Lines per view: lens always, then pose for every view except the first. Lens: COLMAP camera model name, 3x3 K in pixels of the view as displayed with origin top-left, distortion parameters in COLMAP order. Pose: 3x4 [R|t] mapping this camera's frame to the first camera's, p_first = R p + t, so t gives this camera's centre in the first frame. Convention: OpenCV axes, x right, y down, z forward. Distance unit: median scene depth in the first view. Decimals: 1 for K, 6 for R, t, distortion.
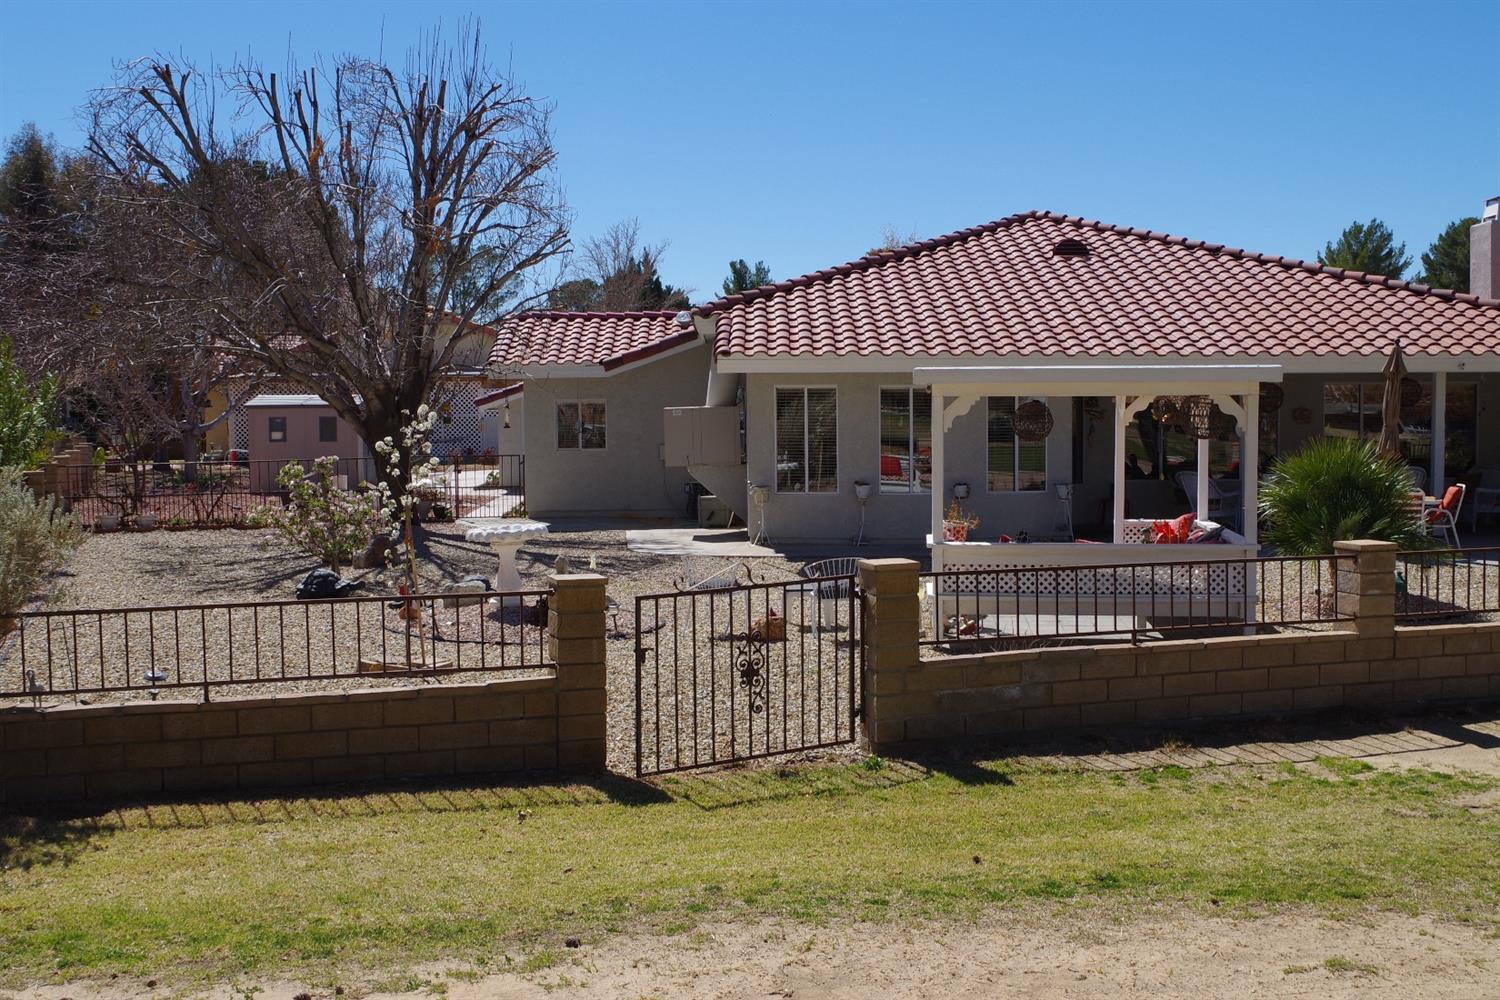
lens RADIAL K [[1729.1, 0, 723.3], [0, 1729.1, 487.3], [0, 0, 1]] dist [-0.041403, 0.000000]
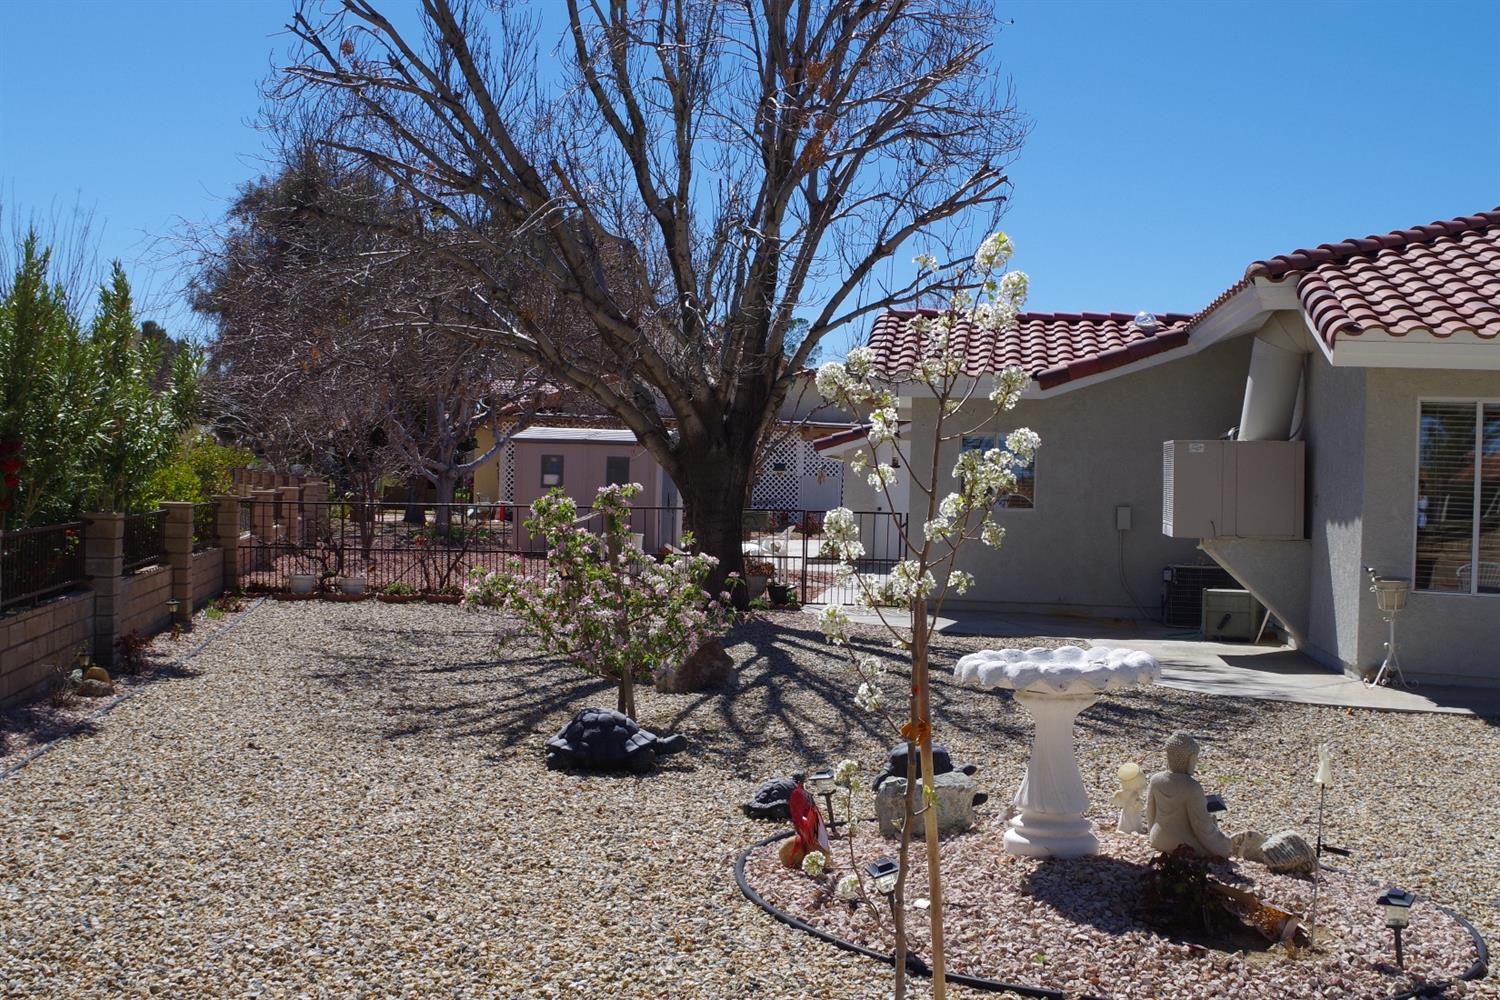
lens RADIAL K [[1729.1, 0, 742.9], [0, 1729.1, 492.3], [0, 0, 1]] dist [-0.041403, 0.000000]
pose [[0.987980, 0.039667, -0.149403, -0.084237], [-0.046159, 0.998123, -0.040237, 0.003081], [0.147527, 0.046649, 0.987957, 0.357472]]
